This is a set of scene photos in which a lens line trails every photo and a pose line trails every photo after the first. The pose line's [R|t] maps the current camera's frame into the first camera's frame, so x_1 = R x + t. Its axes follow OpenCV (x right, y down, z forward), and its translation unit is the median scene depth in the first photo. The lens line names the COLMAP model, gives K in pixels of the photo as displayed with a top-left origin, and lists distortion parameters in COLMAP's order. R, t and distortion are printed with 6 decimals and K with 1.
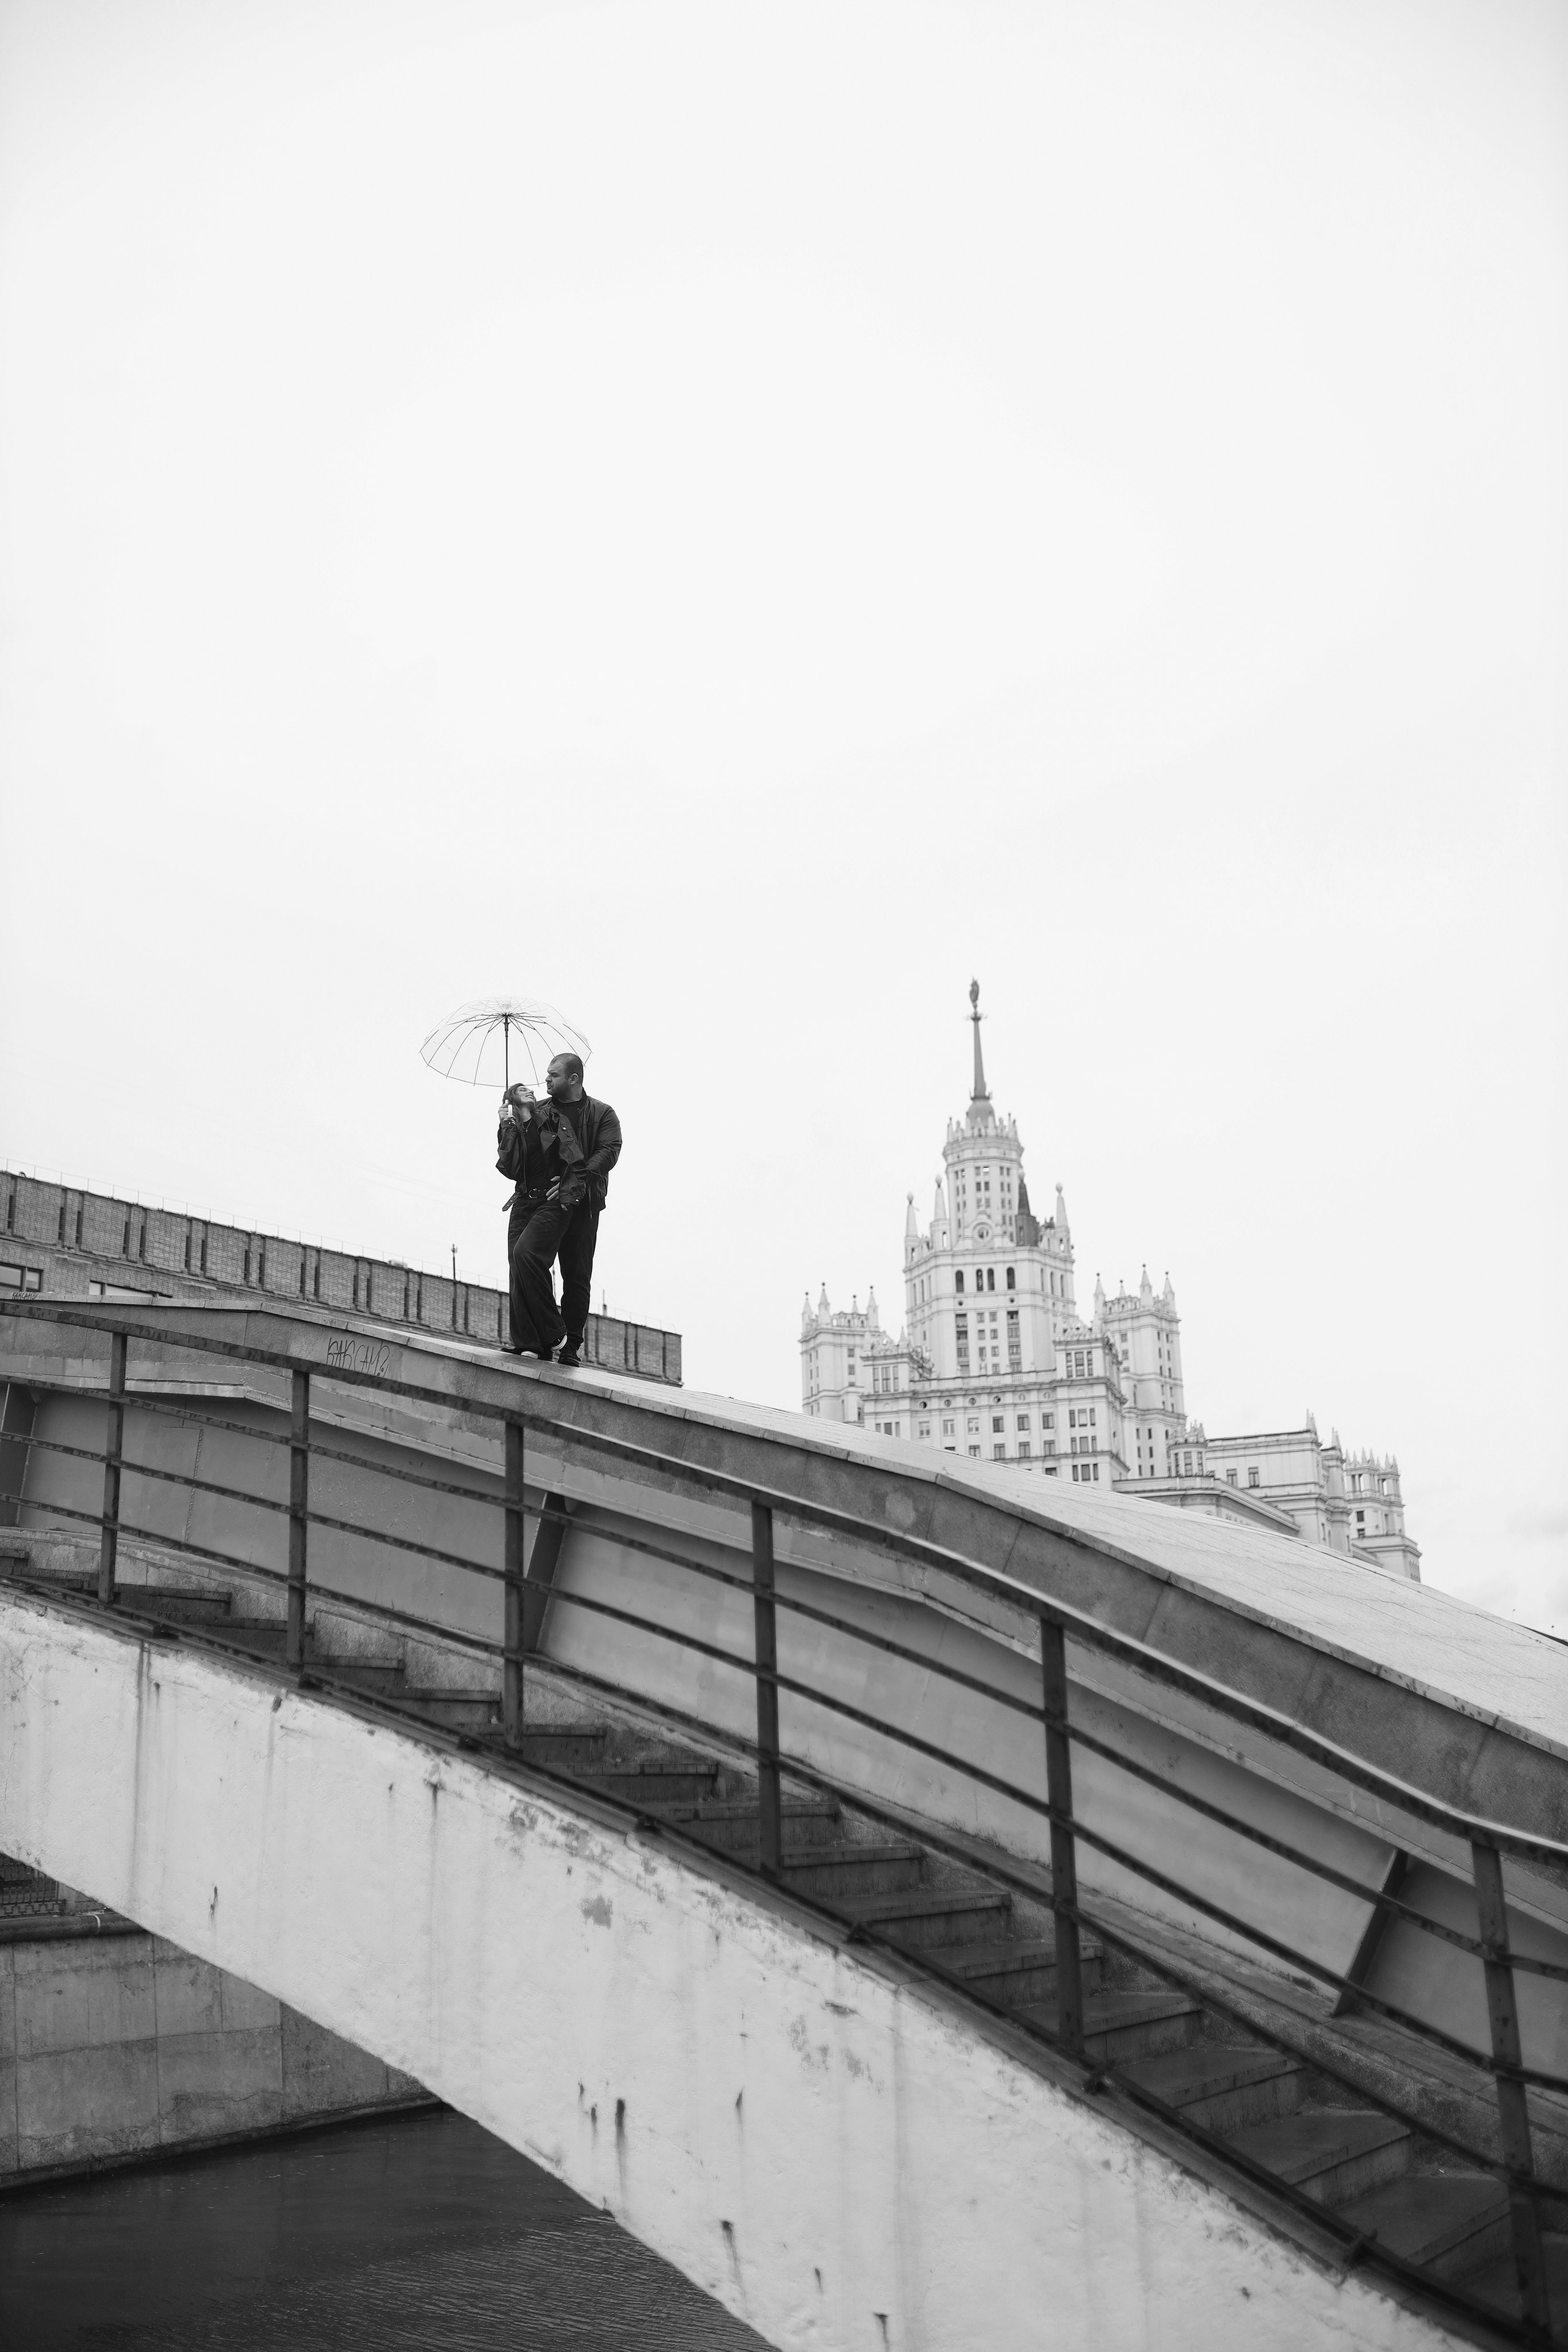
lens RADIAL K [[2215.2, 0, 784.0], [0, 2215.2, 1176.0], [0, 0, 1]] dist [-0.062255, 0.078054]
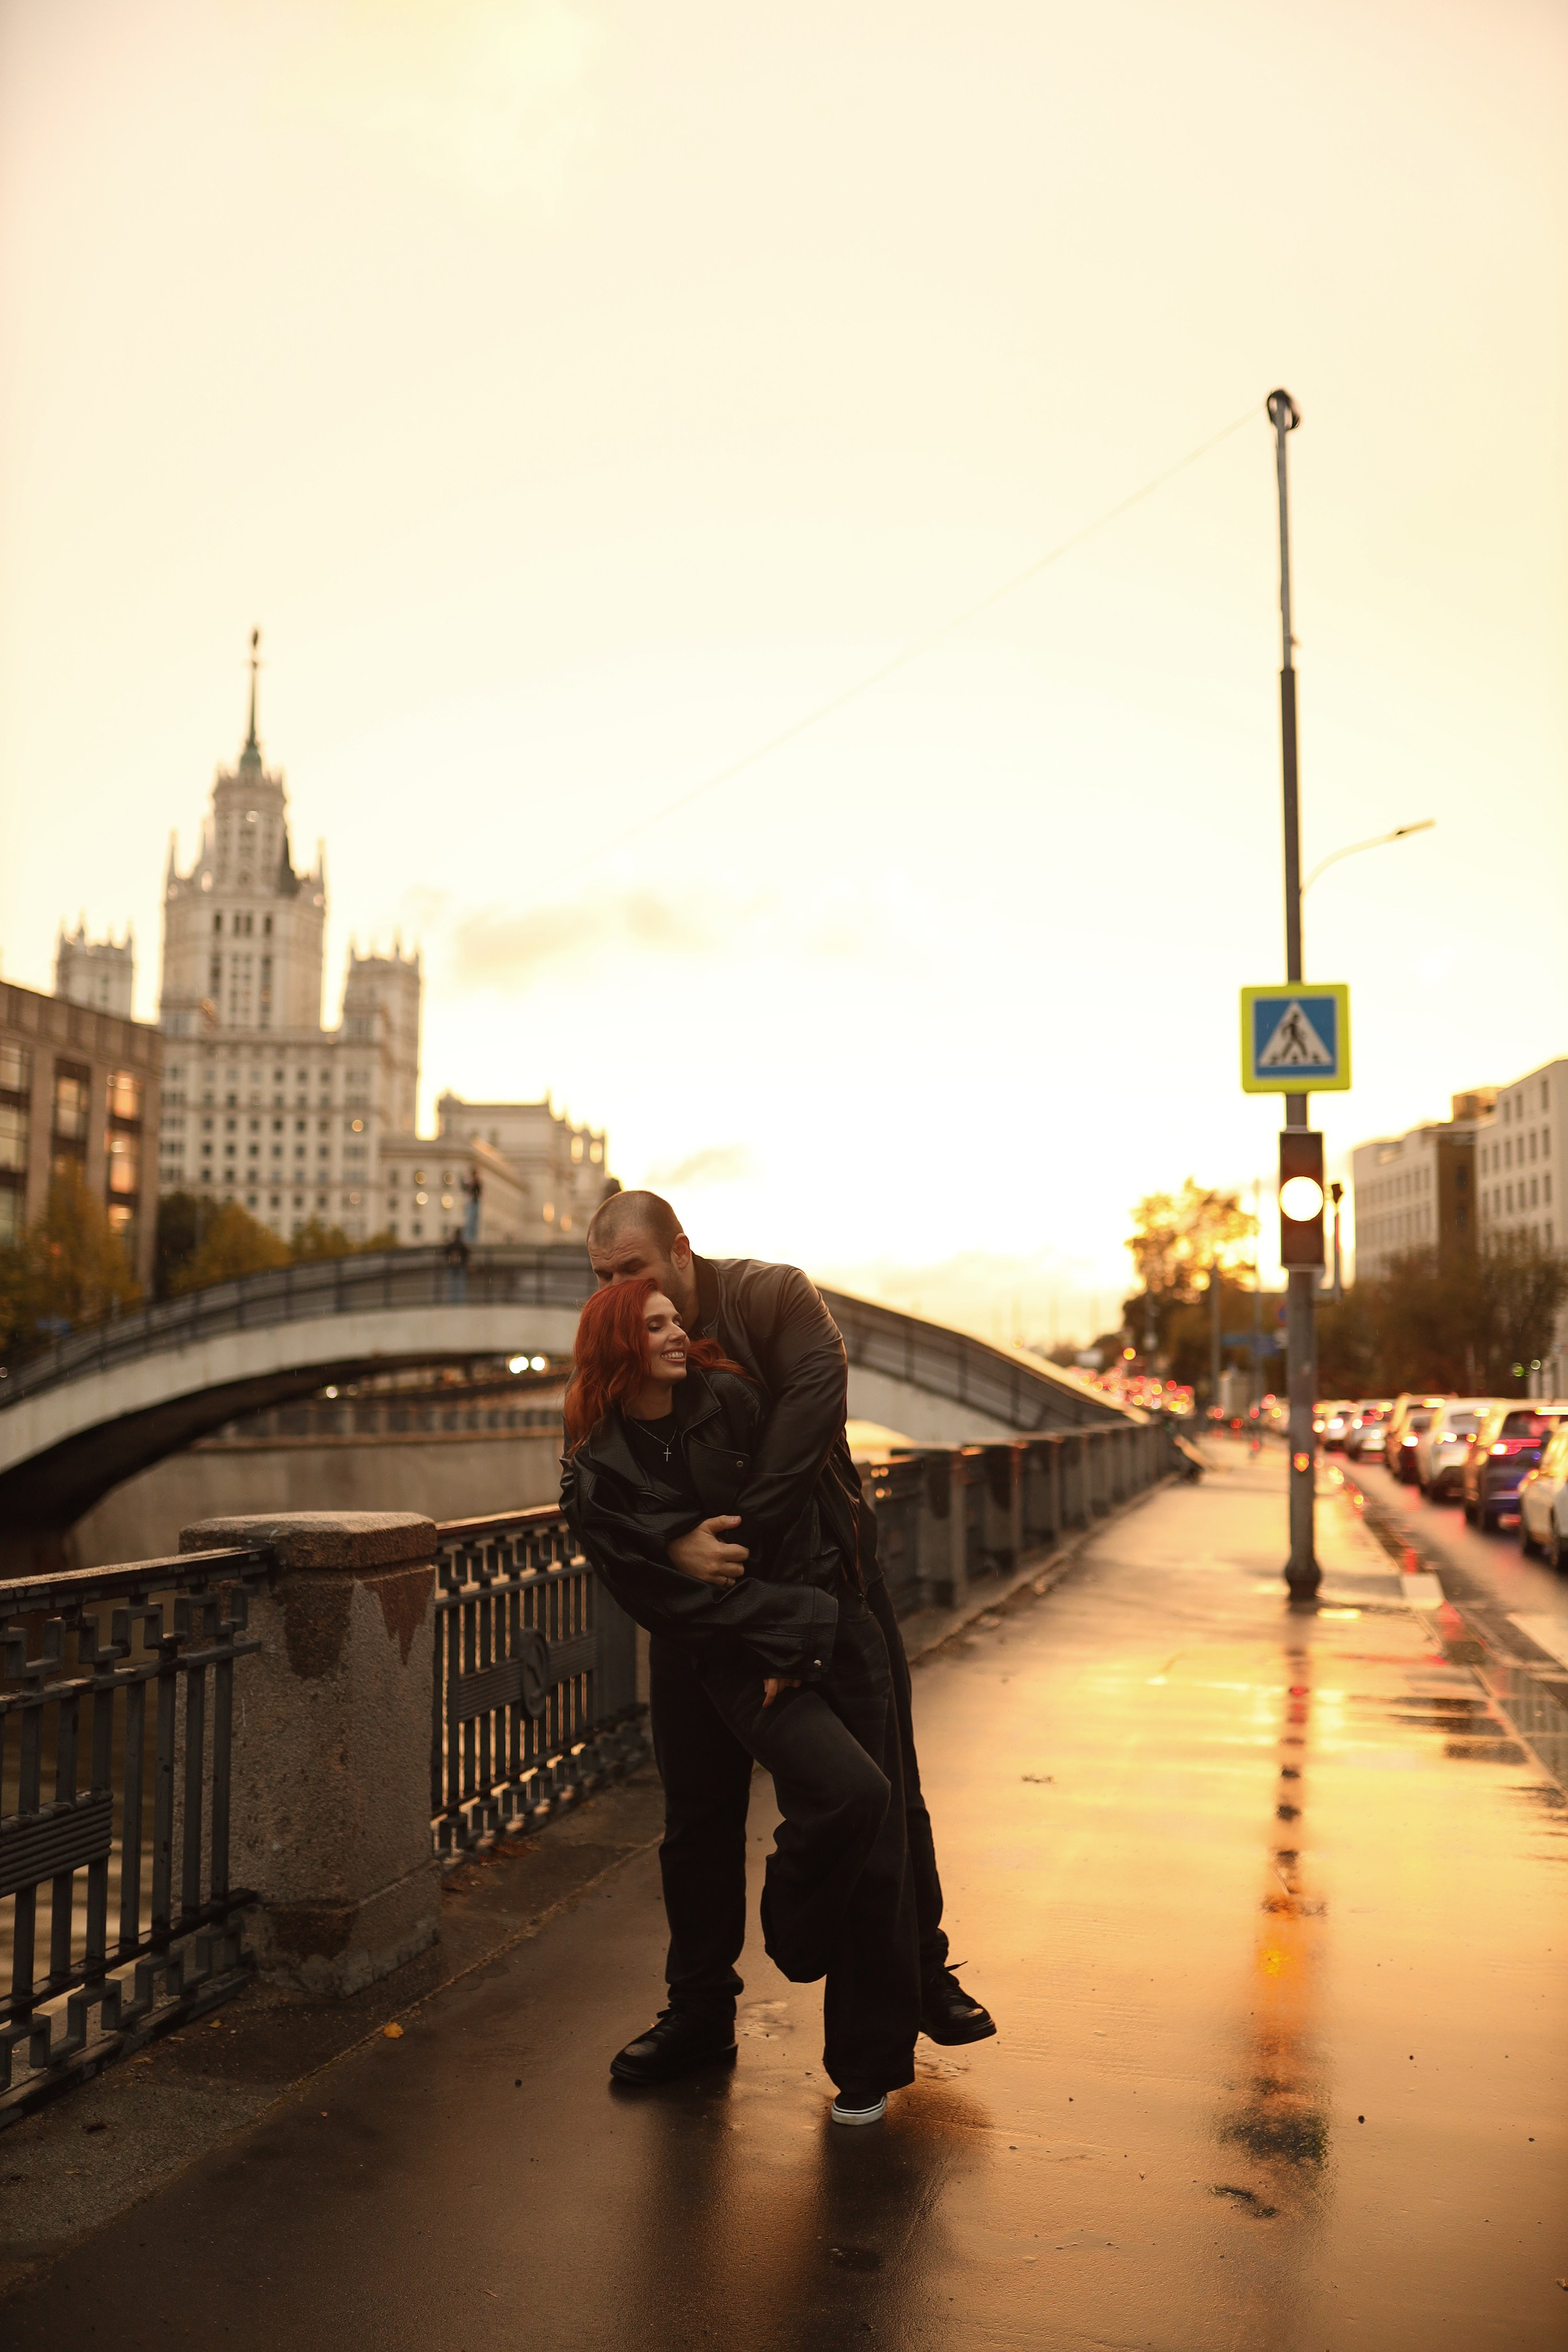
lens RADIAL K [[2215.2, 0, 784.0], [0, 2215.2, 1176.0], [0, 0, 1]] dist [-0.062255, 0.078054]
pose [[0.929037, 0.069471, 0.363406, -0.042258], [-0.128708, 0.981550, 0.141398, -0.016698], [-0.346878, -0.178138, 0.920838, -0.065149]]
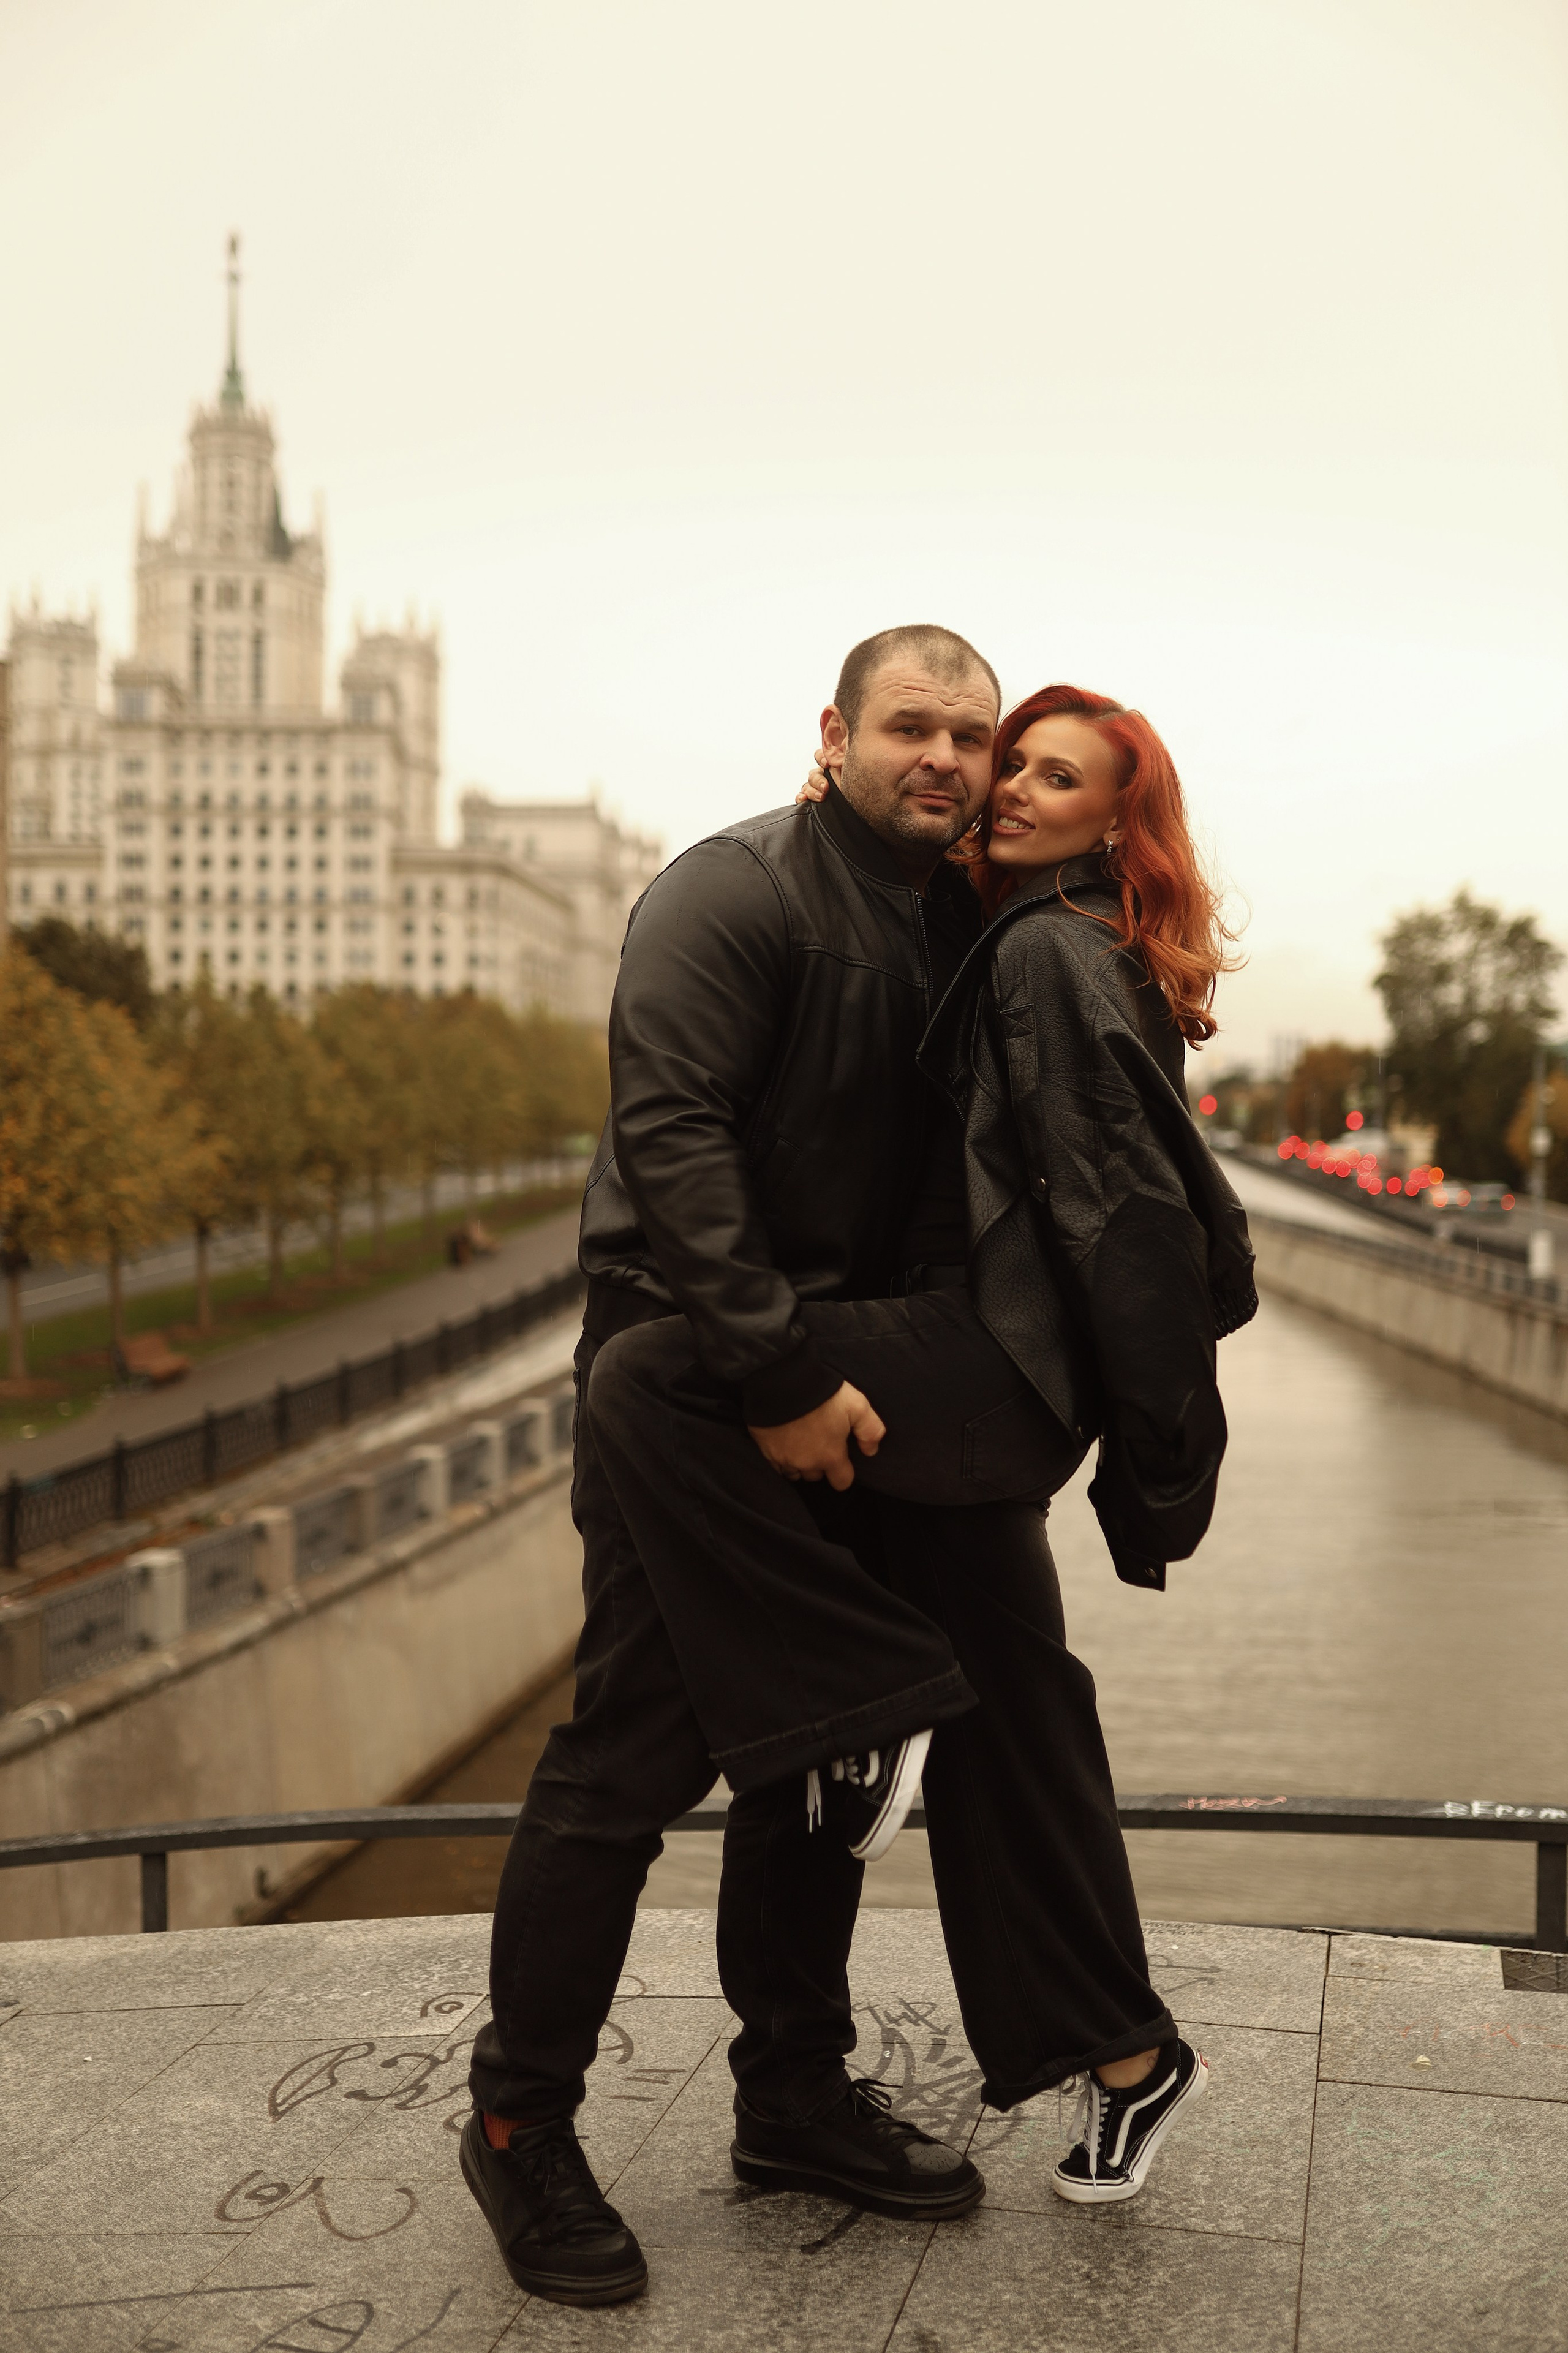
lens RADIAL K [[2327.6, 0, 797.2], [0, 2327.6, 1211.5], [0, 0, 1]] dist [-0.063586, 0.023774]
pose [[0.935119, 0.018519, 0.353850, -0.017612], [-0.123013, 0.953490, 0.275182, 0.000463], [-0.332296, -0.300856, 0.893904, 0.035892]]
